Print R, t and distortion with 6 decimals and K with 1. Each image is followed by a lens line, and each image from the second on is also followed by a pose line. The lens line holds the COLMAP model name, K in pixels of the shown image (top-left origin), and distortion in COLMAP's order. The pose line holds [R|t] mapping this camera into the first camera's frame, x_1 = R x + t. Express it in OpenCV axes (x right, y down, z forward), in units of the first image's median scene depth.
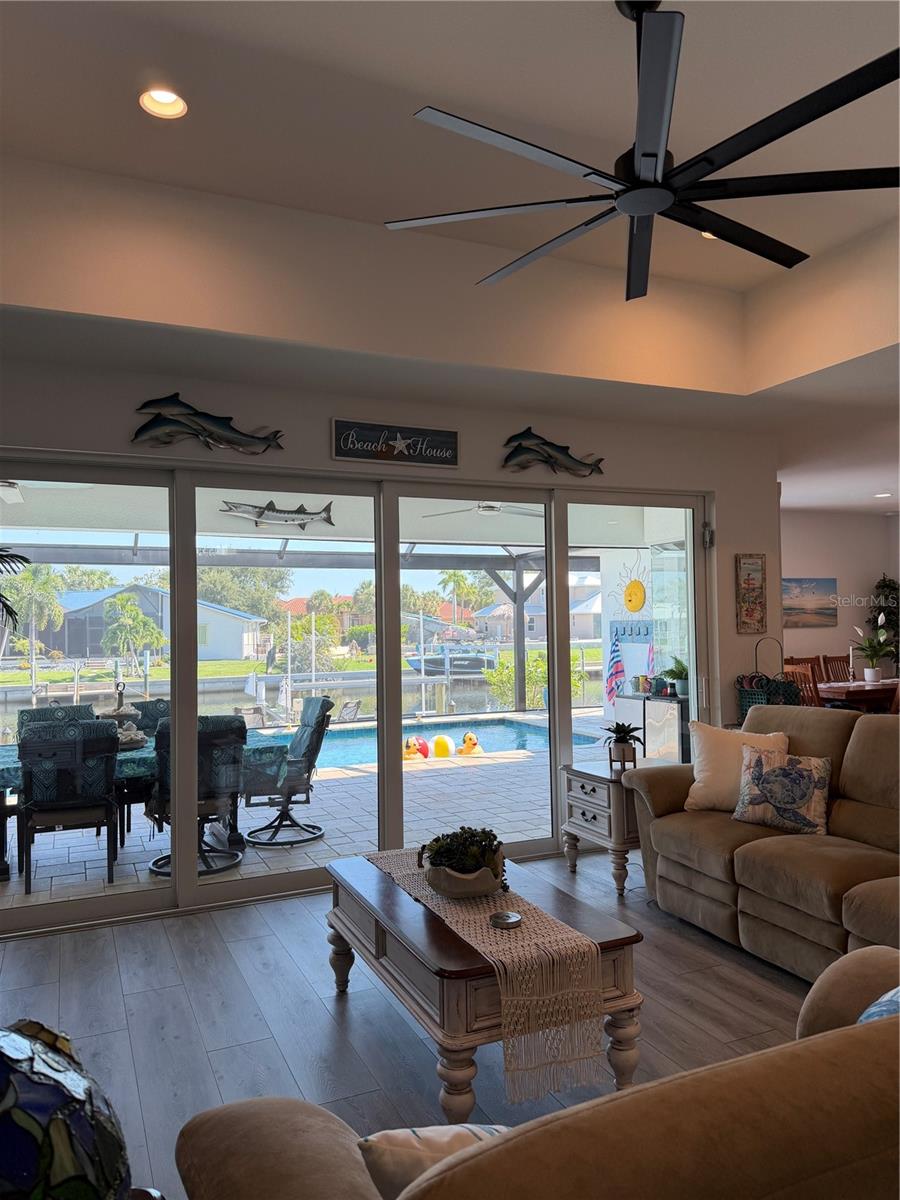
lens RADIAL K [[858.3, 0, 452.7], [0, 858.3, 600.9], [0, 0, 1]] dist [-0.000111, 0.000070]
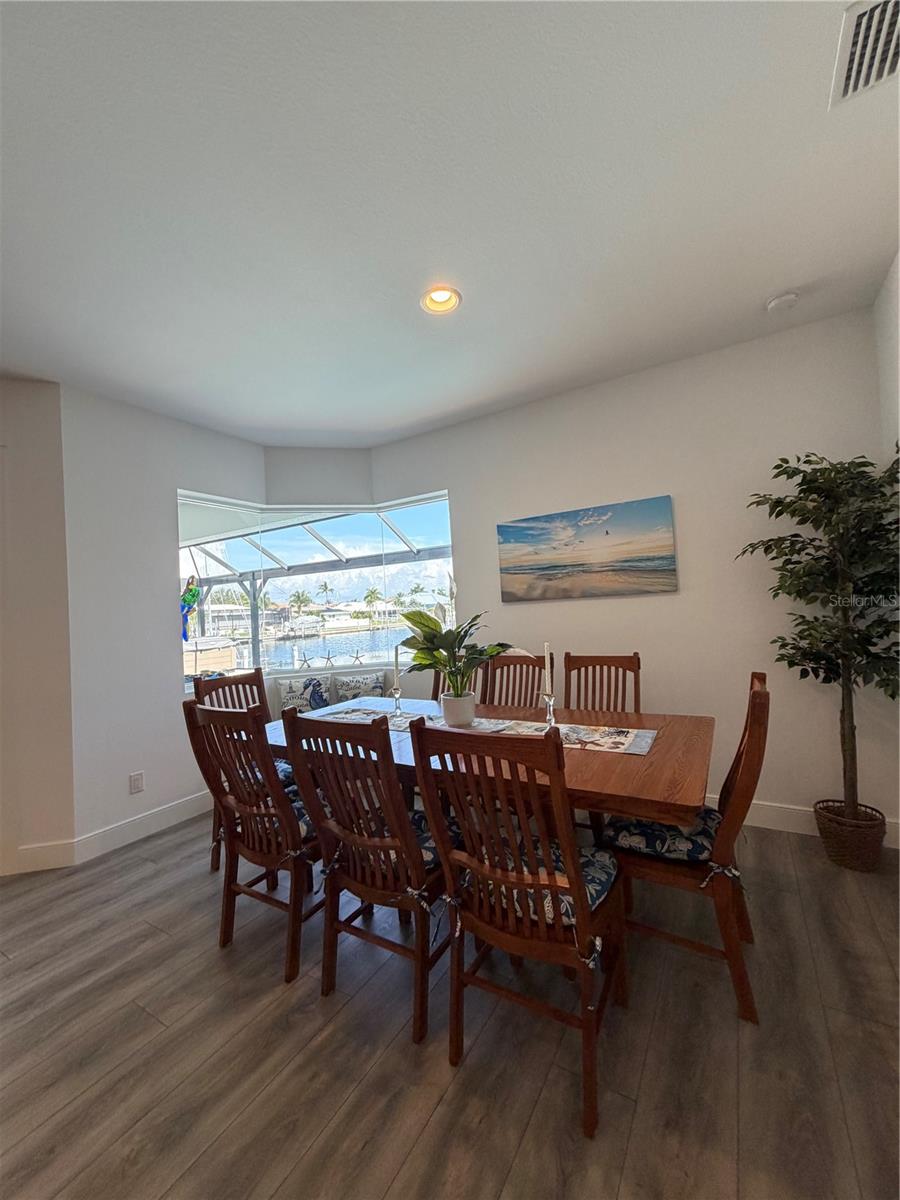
lens RADIAL K [[476.5, 0, 450.6], [0, 476.5, 595.9], [0, 0, 1]] dist [0.000336, 0.000009]
pose [[0.559680, -0.035244, -0.827959, 0.612816], [0.068931, 0.997613, 0.004130, 0.022181], [0.825837, -0.059384, 0.560773, 0.754813]]
